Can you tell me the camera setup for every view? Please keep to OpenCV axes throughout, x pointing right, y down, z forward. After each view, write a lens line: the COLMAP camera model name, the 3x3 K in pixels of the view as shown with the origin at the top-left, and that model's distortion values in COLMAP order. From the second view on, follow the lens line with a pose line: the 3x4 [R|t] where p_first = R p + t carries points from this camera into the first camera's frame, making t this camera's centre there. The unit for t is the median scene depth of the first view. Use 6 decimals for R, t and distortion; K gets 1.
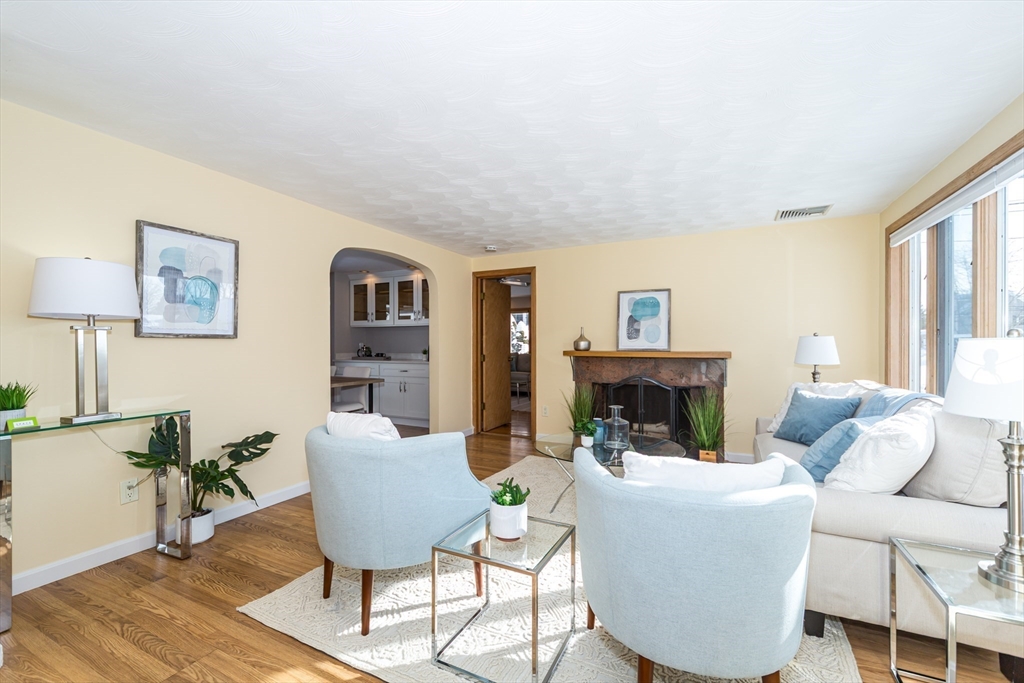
lens RADIAL K [[421.8, 0, 512.0], [0, 421.8, 341.5], [0, 0, 1]] dist [0.000288, 0.000132]
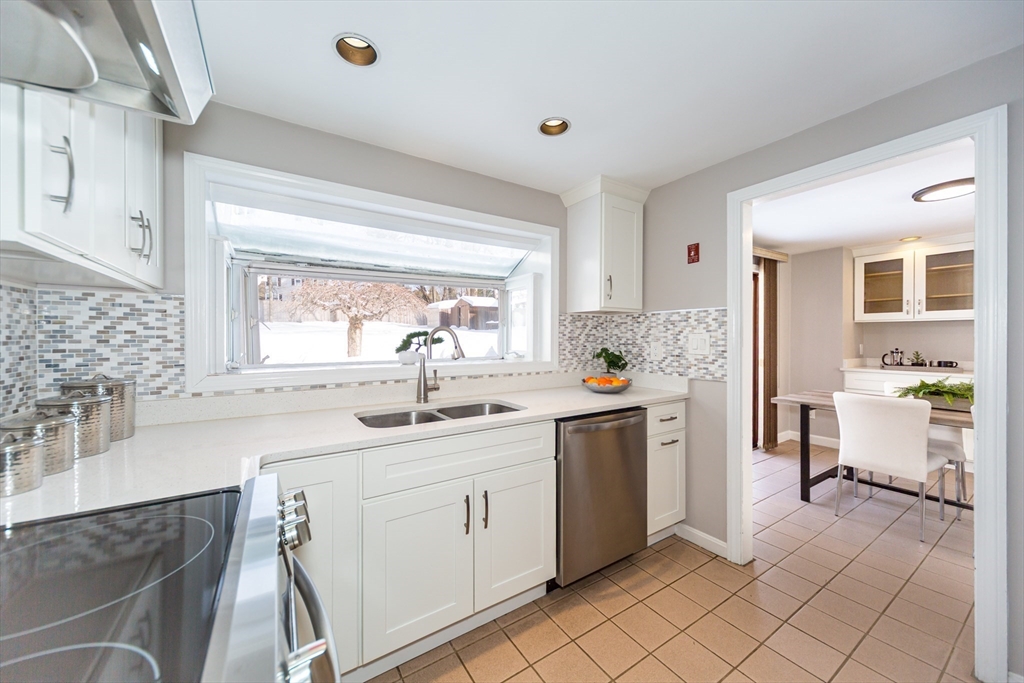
lens RADIAL K [[365.9, 0, 509.9], [0, 365.9, 337.8], [0, 0, 1]] dist [-0.000604, -0.000043]
pose [[0.864819, -0.001929, -0.502081, -0.599897], [0.003371, 0.999992, 0.001964, -0.011766], [0.502073, -0.003391, 0.864819, 0.172373]]
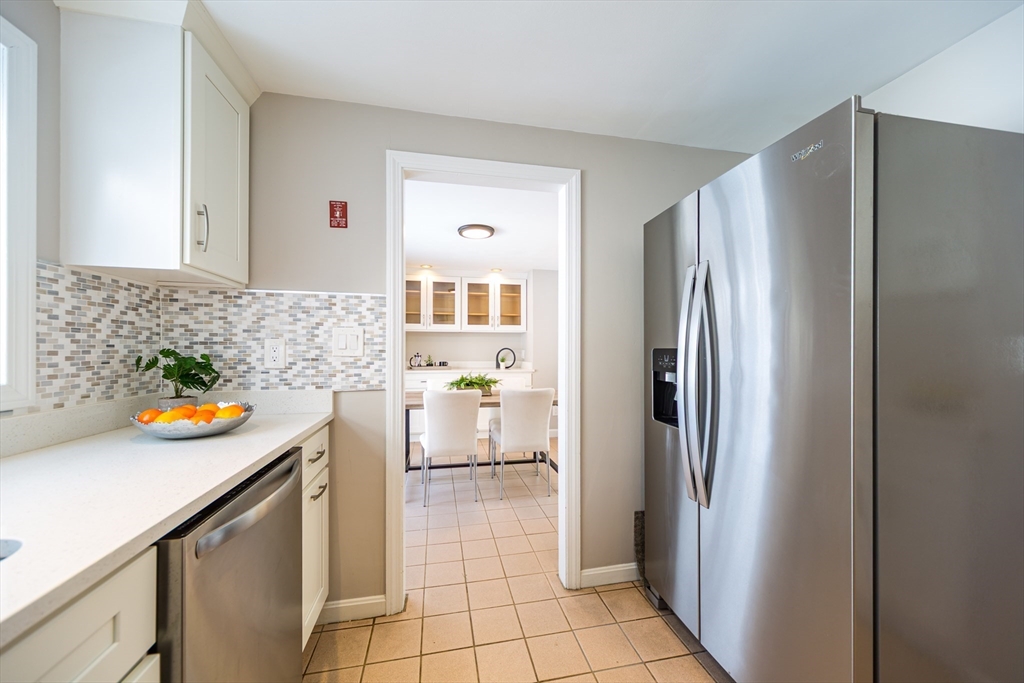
lens RADIAL K [[382.7, 0, 513.3], [0, 382.7, 350.0], [0, 0, 1]] dist [-0.001129, -0.000198]
pose [[0.782907, -0.001635, 0.622137, -0.684232], [-0.002282, 0.999982, 0.005500, -0.001759], [-0.622135, -0.005726, 0.782889, 0.275155]]
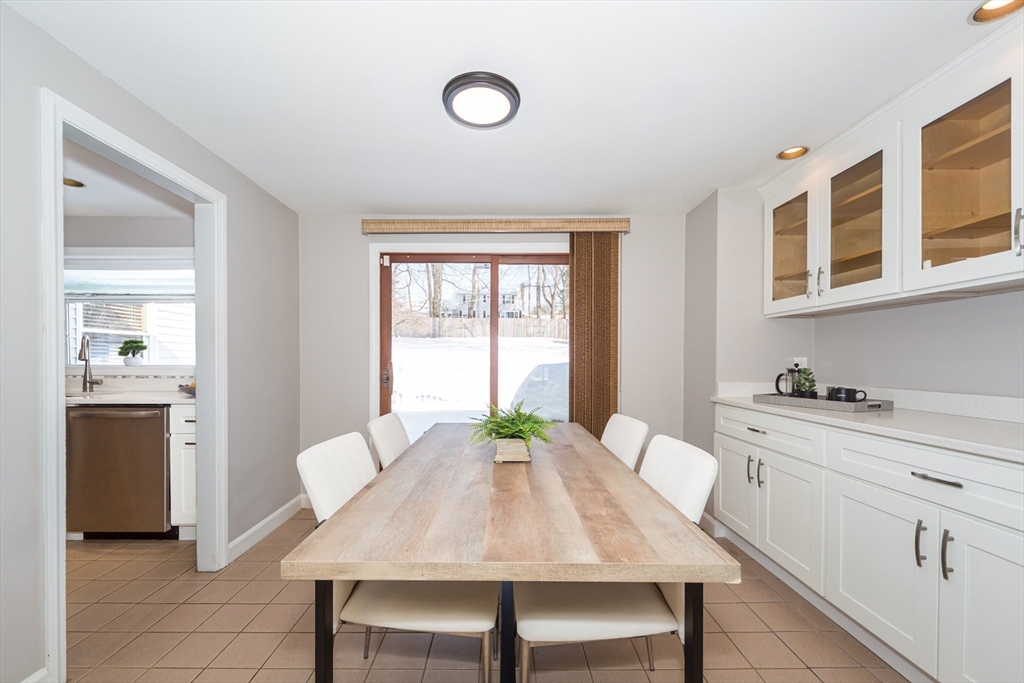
lens RADIAL K [[411.3, 0, 507.4], [0, 411.3, 363.3], [0, 0, 1]] dist [0.000421, 0.000064]
pose [[0.456818, 0.005067, -0.889546, -0.150854], [0.000330, 0.999983, 0.005865, 0.006559], [0.889560, -0.002973, 0.456809, 0.624034]]
